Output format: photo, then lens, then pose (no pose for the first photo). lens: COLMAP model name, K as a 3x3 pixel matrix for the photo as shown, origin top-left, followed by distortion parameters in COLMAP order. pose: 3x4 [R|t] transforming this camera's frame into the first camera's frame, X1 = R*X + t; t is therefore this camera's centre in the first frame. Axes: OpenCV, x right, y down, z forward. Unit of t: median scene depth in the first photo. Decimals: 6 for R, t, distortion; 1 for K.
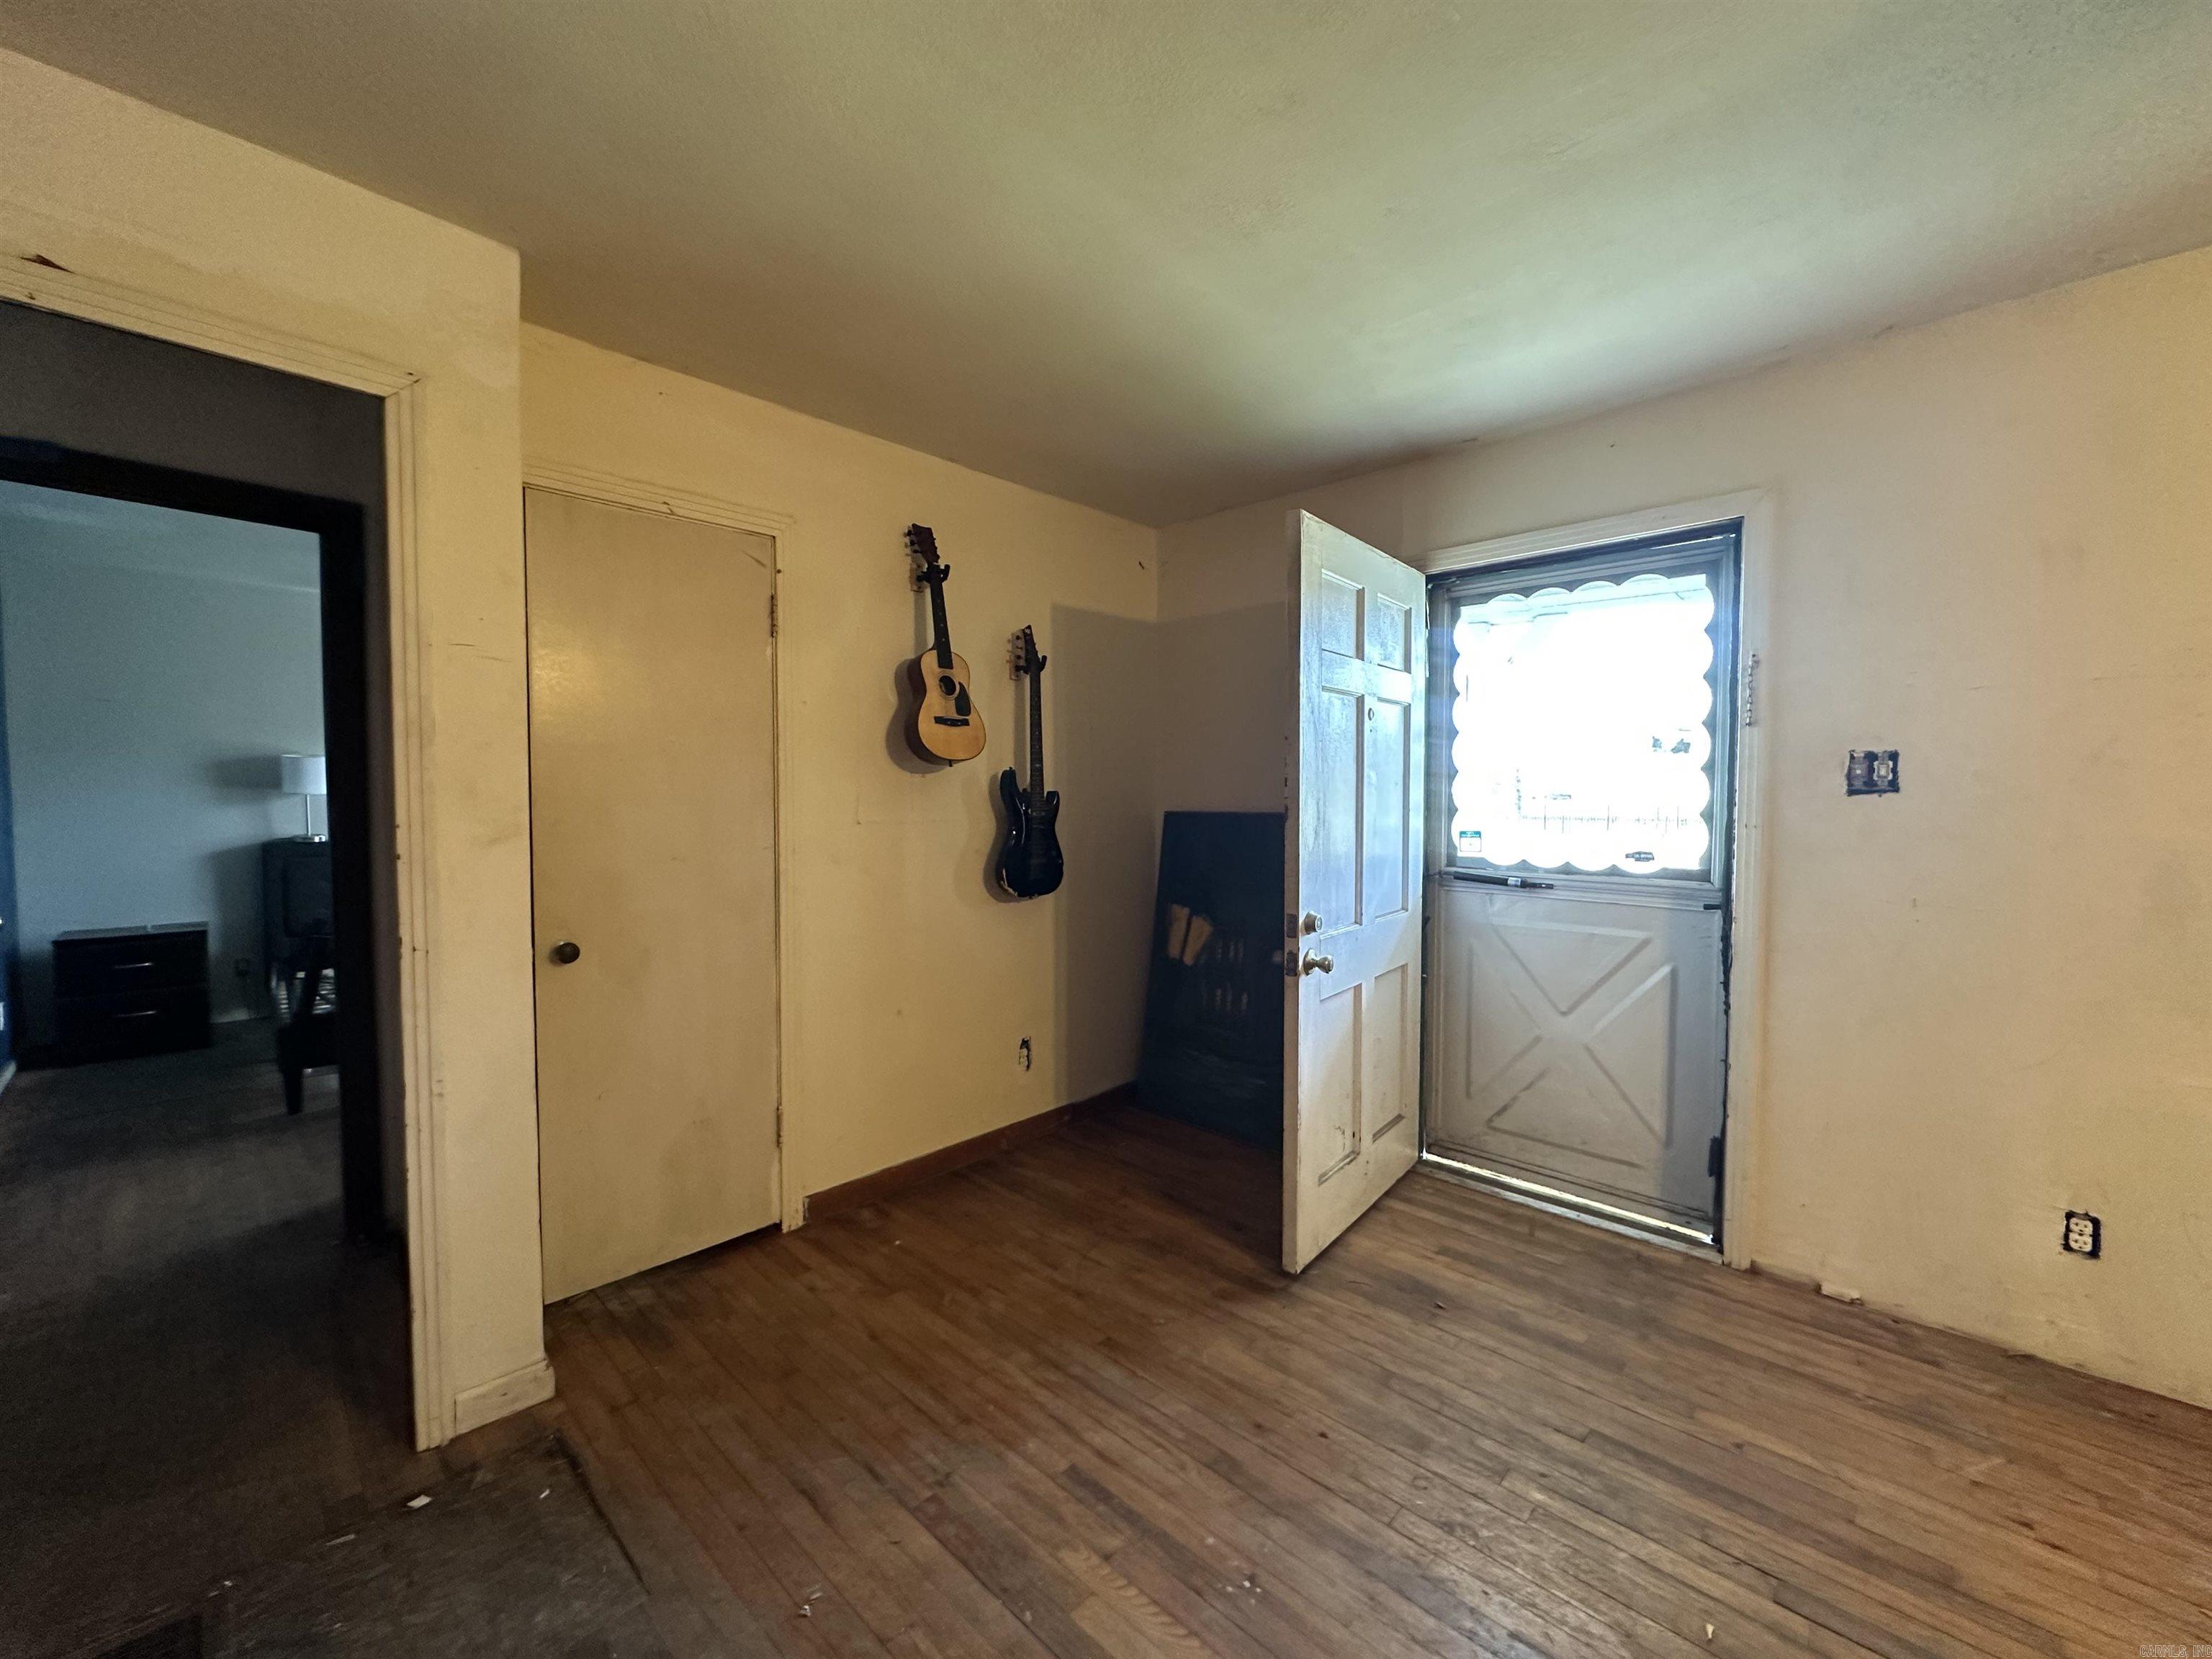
lens RADIAL K [[884.4, 0, 1108.8], [0, 884.4, 828.5], [0, 0, 1]] dist [-0.002342, -0.000044]
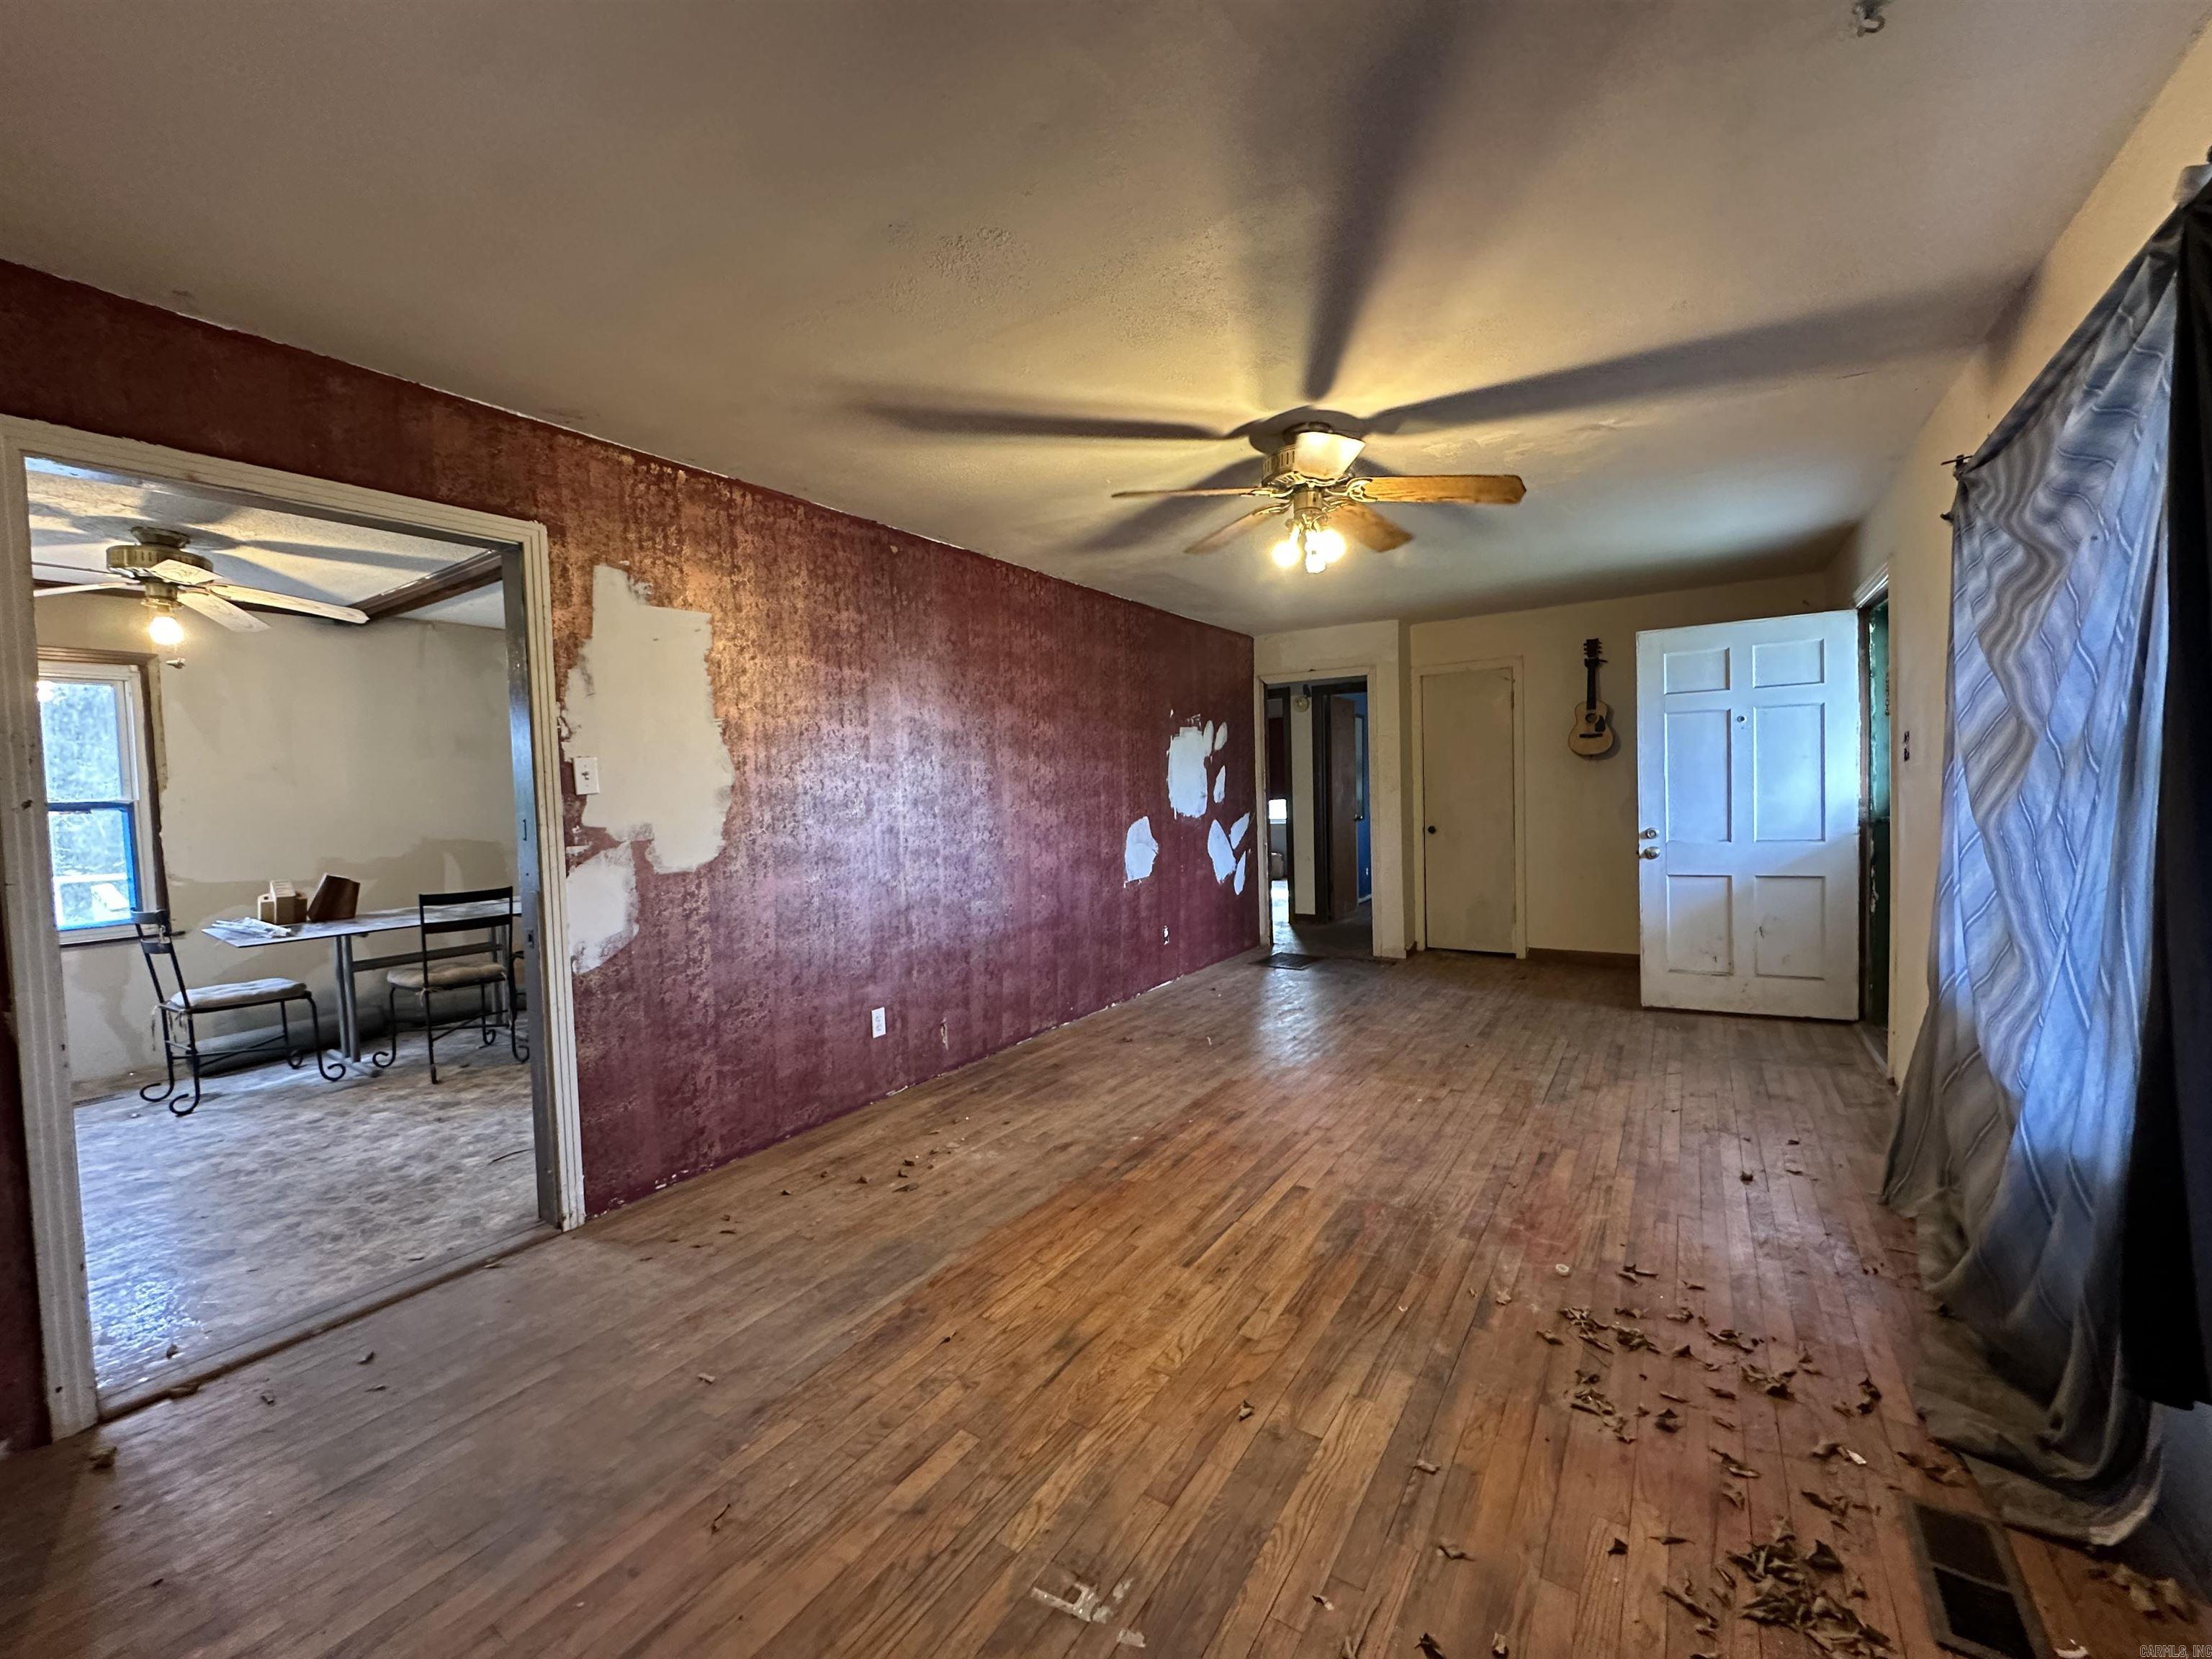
lens RADIAL K [[884.4, 0, 1094.1], [0, 884.4, 824.8], [0, 0, 1]] dist [-0.002342, -0.000044]
pose [[0.170911, 0.037157, -0.984586, 2.107481], [-0.003604, 0.999306, 0.037087, 0.017666], [0.985280, -0.002790, 0.170926, -0.625971]]
